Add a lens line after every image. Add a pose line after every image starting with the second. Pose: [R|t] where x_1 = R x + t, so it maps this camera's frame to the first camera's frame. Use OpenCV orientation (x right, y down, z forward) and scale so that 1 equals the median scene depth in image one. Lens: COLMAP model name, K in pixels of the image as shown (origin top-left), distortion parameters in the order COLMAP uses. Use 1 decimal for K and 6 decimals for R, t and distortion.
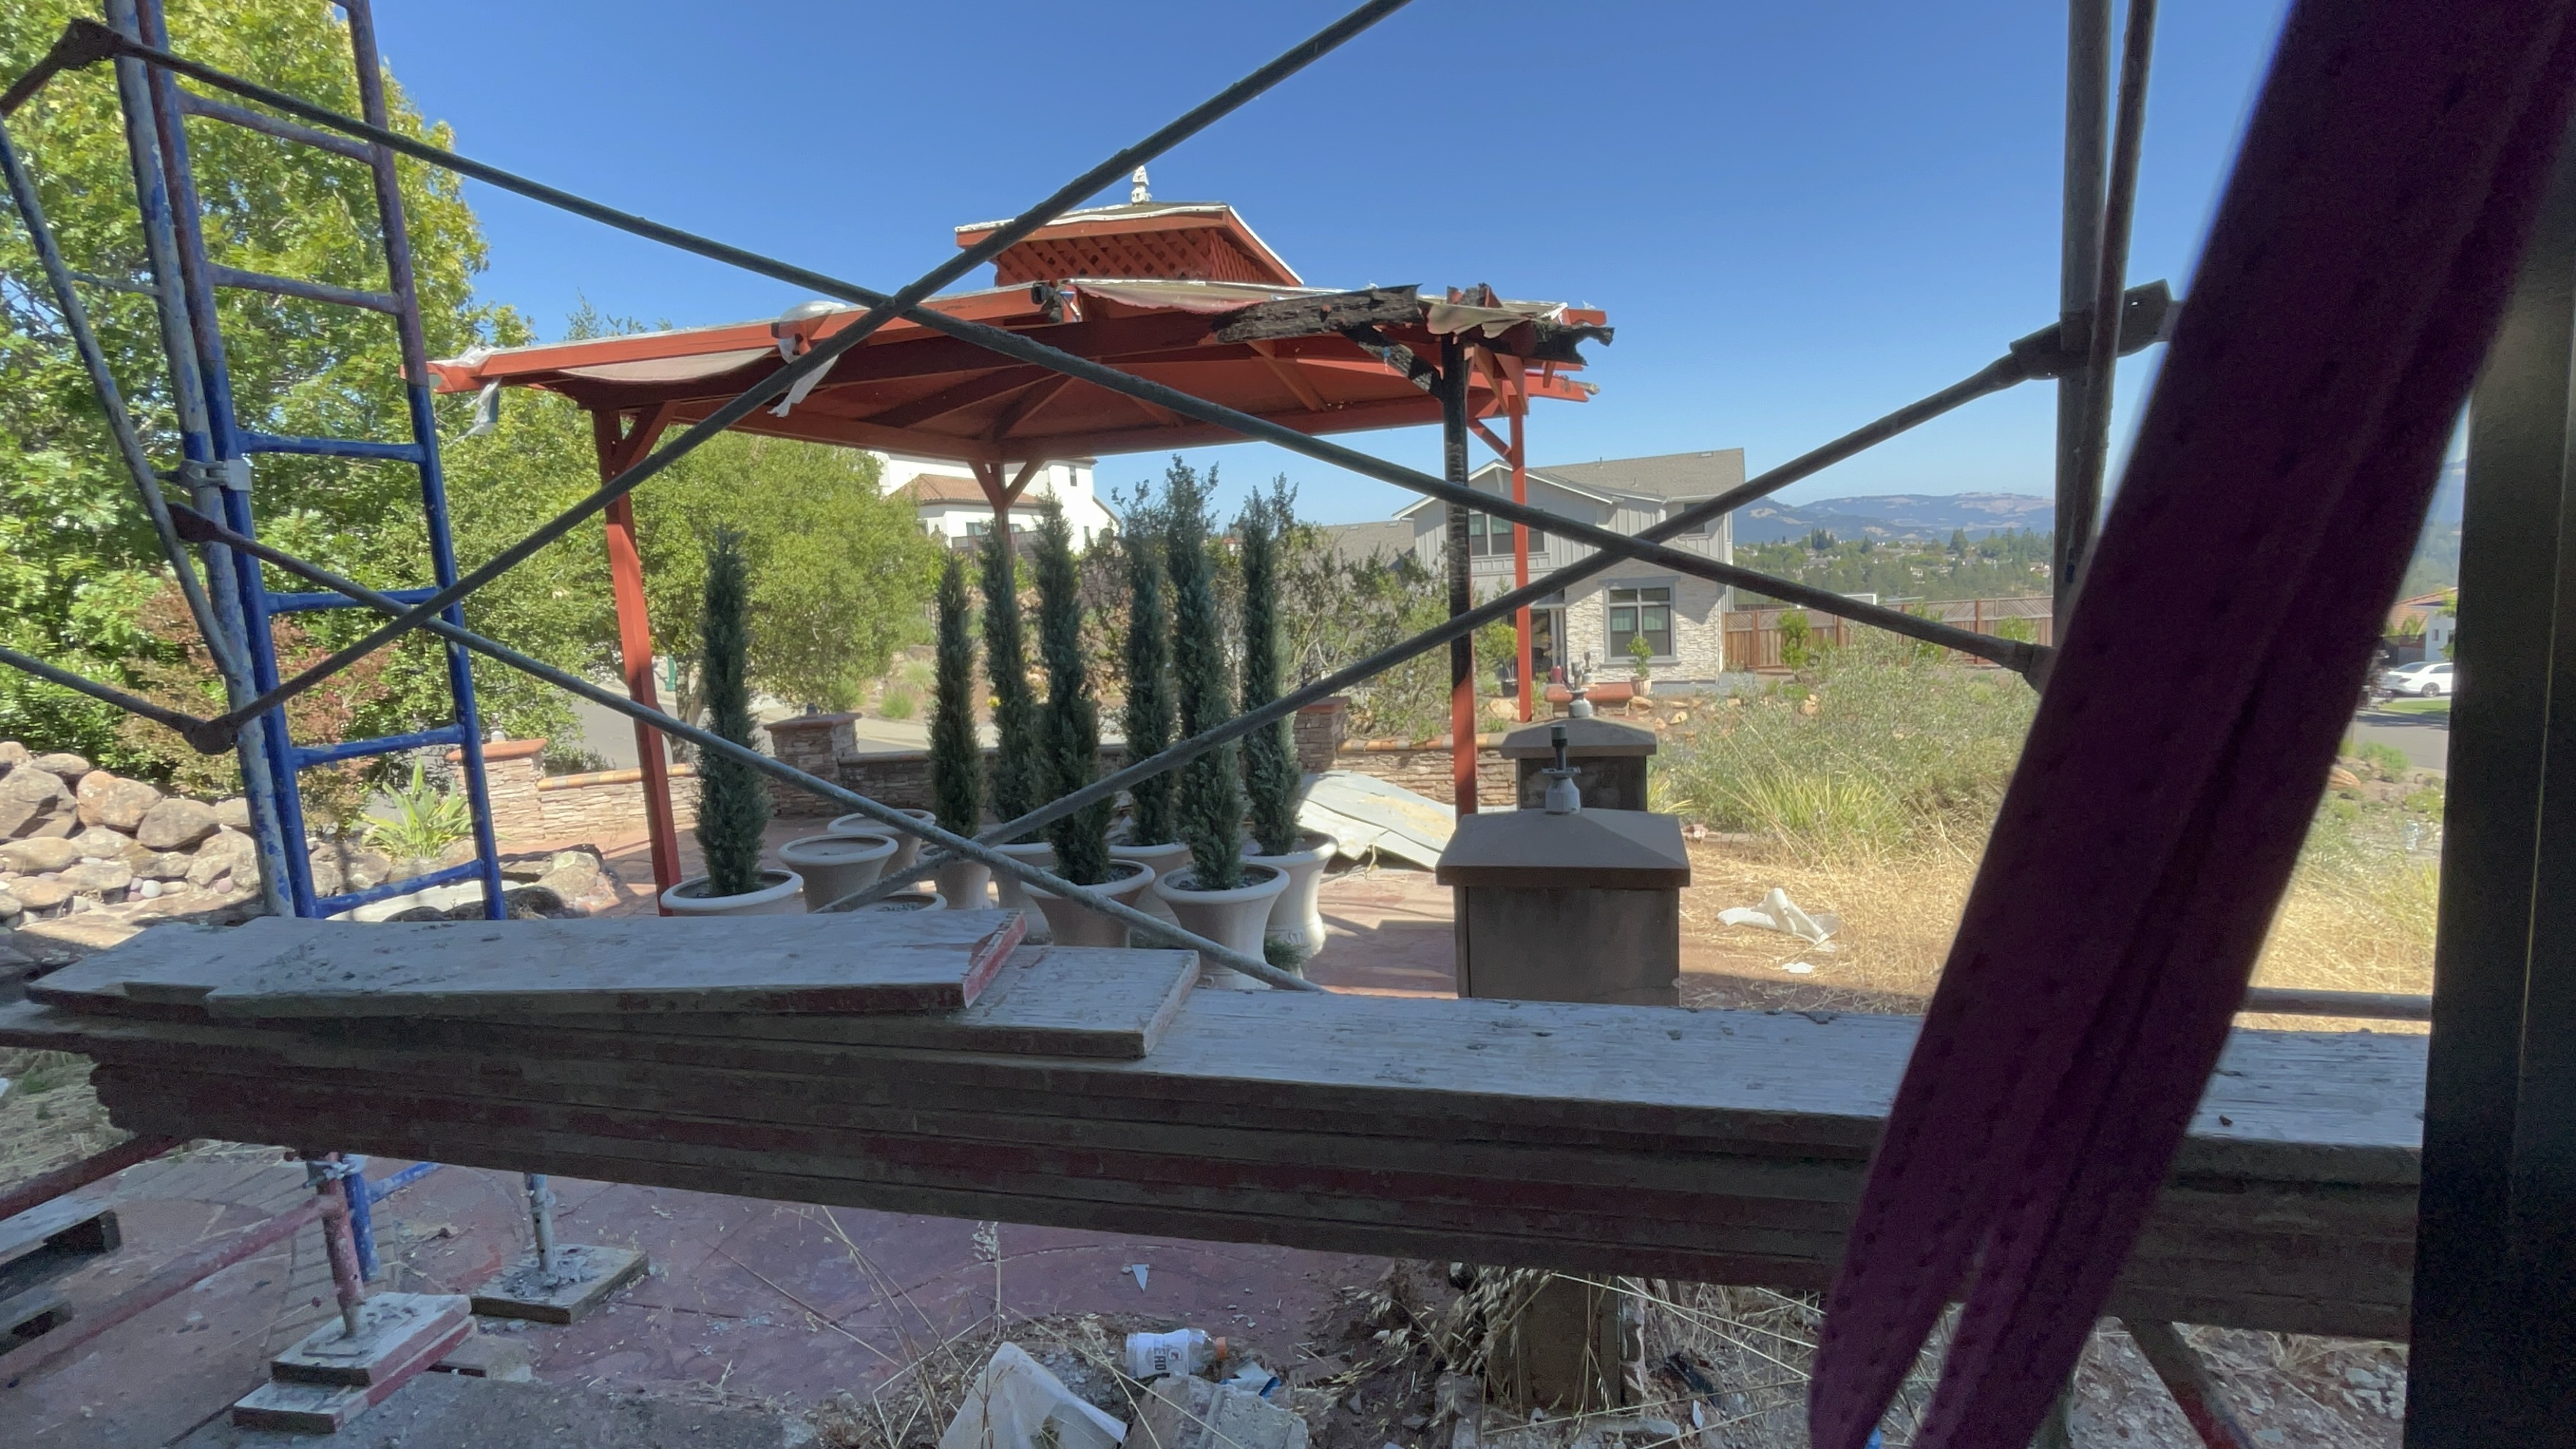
lens RADIAL K [[1186.2, 0, 1286.6], [0, 1186.2, 726.3], [0, 0, 1]] dist [-0.004971, 0.004211]
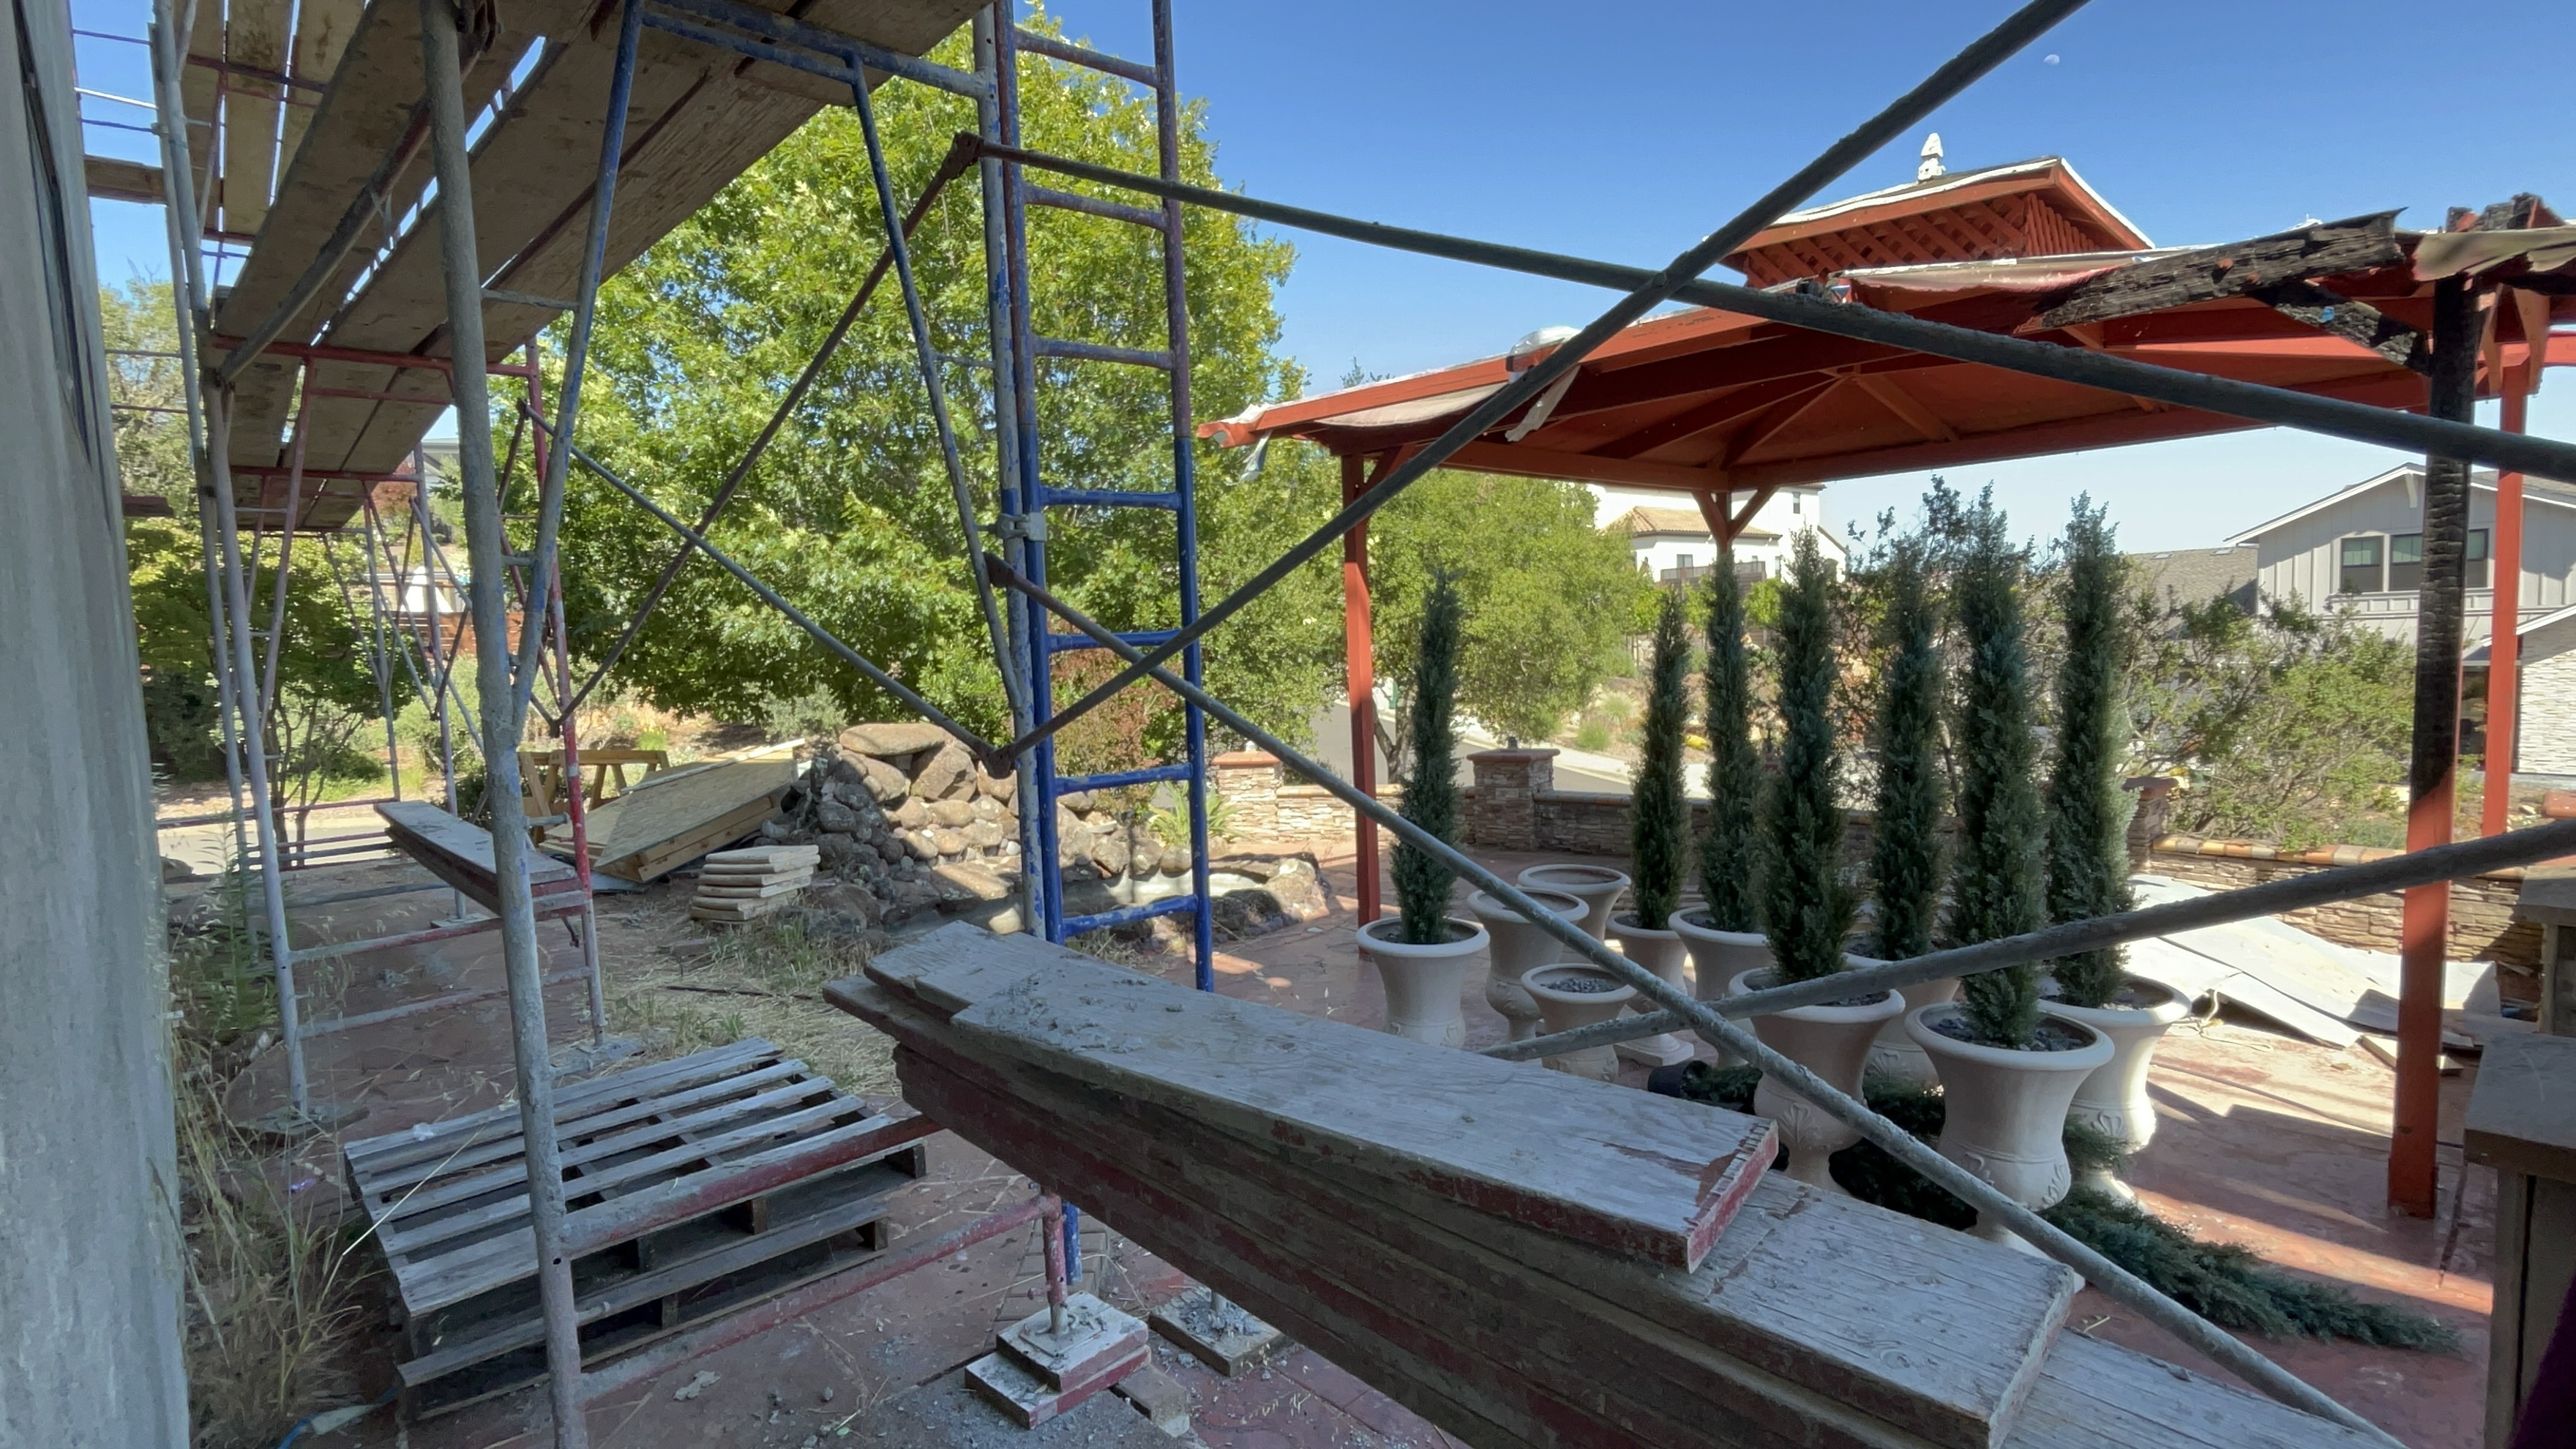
lens RADIAL K [[1186.2, 0, 1286.6], [0, 1186.2, 726.3], [0, 0, 1]] dist [-0.004971, 0.004211]
pose [[0.839761, 0.070695, -0.538335, -0.039601], [-0.084472, 0.996425, -0.000918, -0.020525], [0.536346, 0.046245, 0.842731, 0.092603]]
